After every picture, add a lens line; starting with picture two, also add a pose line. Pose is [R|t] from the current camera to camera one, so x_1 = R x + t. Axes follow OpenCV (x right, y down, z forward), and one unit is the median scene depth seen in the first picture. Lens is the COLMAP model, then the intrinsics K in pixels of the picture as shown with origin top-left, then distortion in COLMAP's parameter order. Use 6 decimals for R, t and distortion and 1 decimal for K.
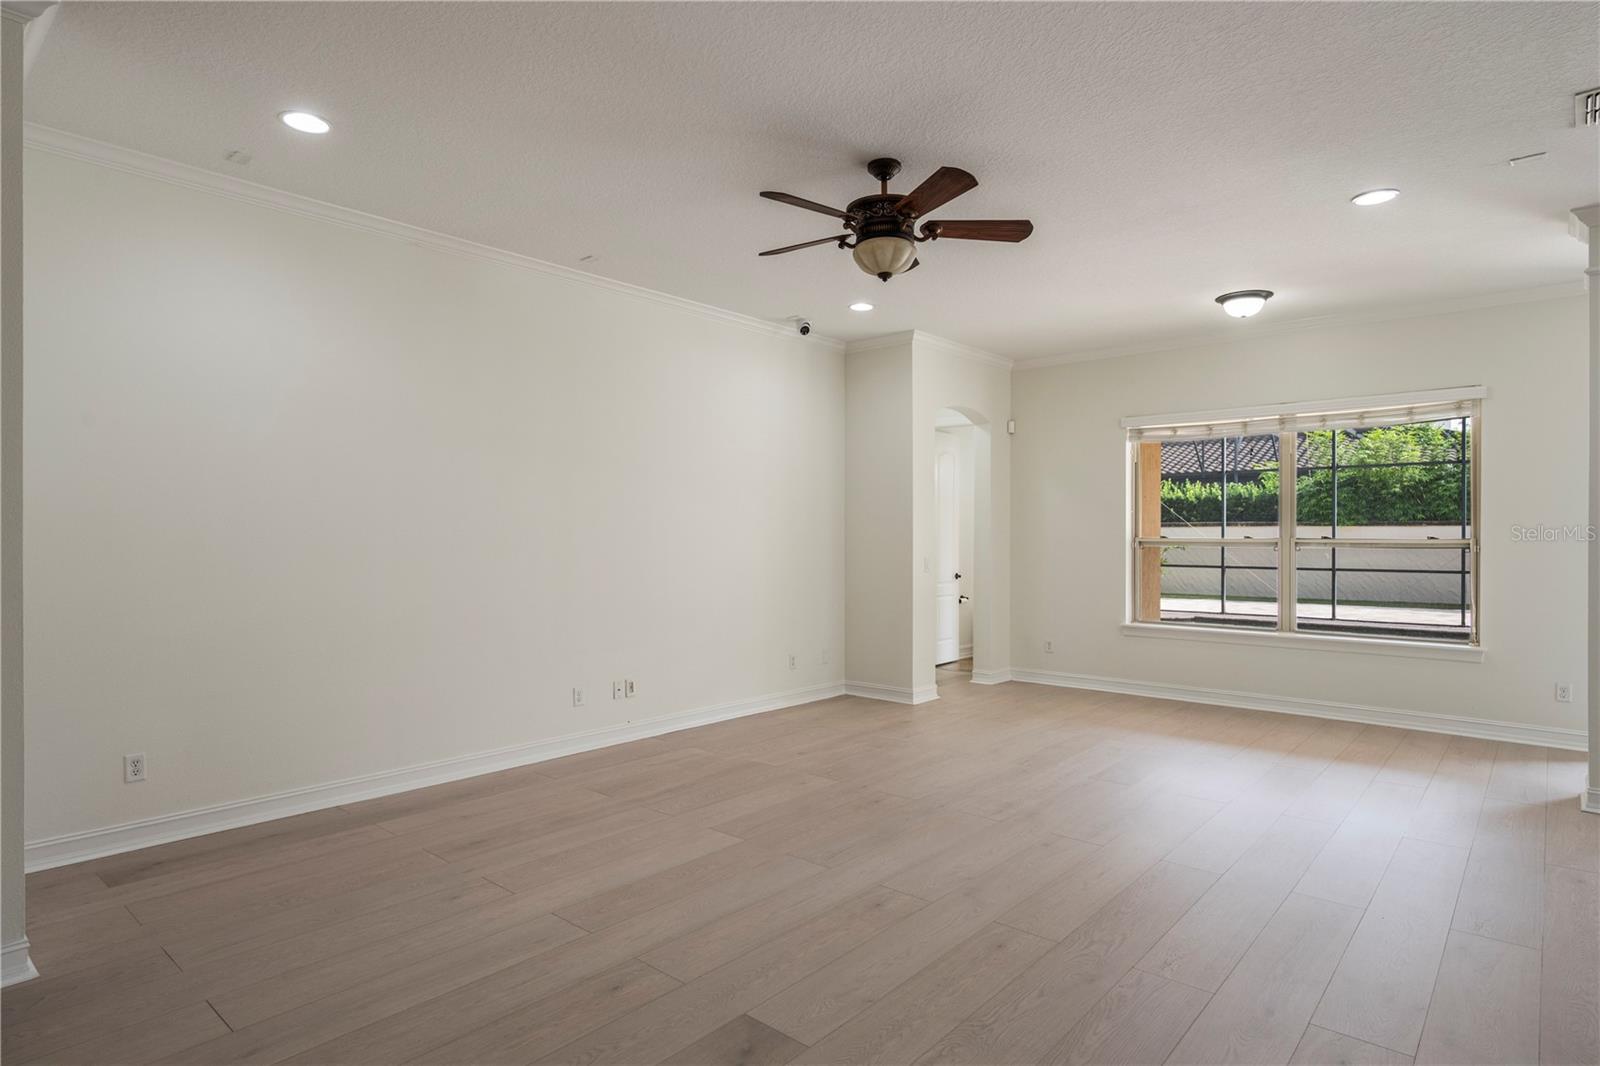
lens RADIAL K [[868.1, 0, 800.8], [0, 868.1, 538.8], [0, 0, 1]] dist [-0.001781, -0.001192]
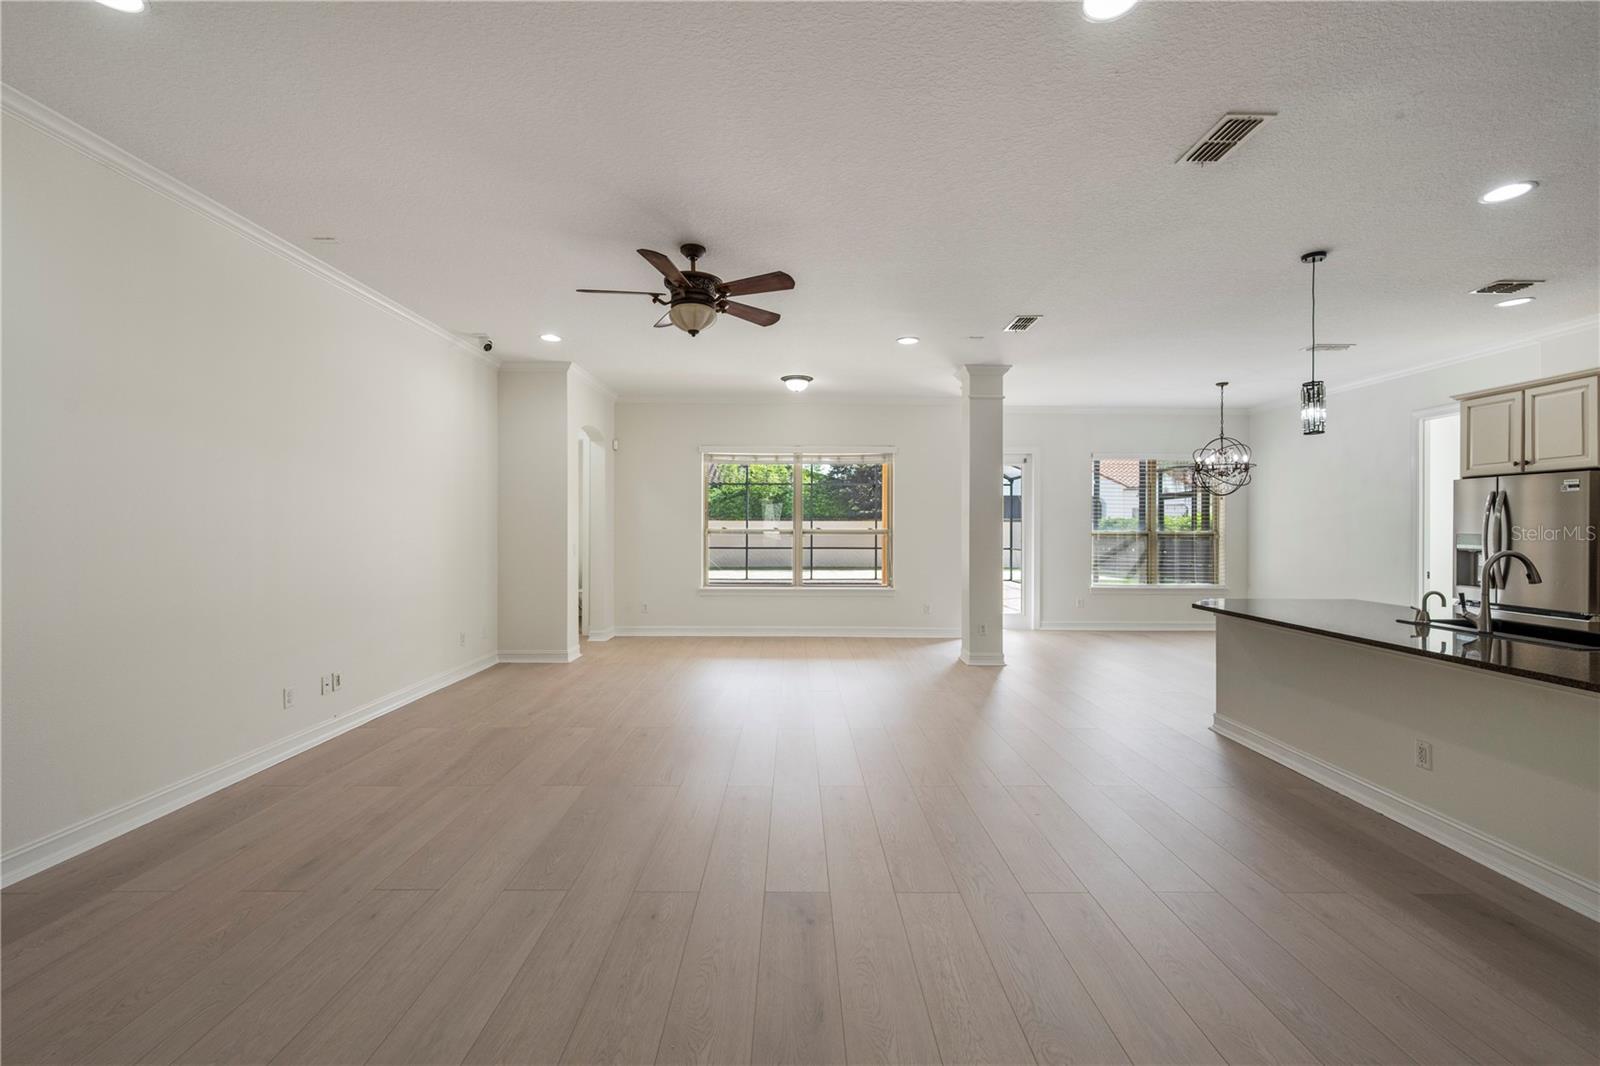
lens RADIAL K [[654.1, 0, 798.3], [0, 654.1, 527.0], [0, 0, 1]] dist [0.000970, -0.000222]
pose [[0.749446, 0.001719, 0.662064, -0.257524], [-0.000253, 0.999997, -0.002310, -0.001602], [-0.662066, 0.001563, 0.749444, 0.083447]]
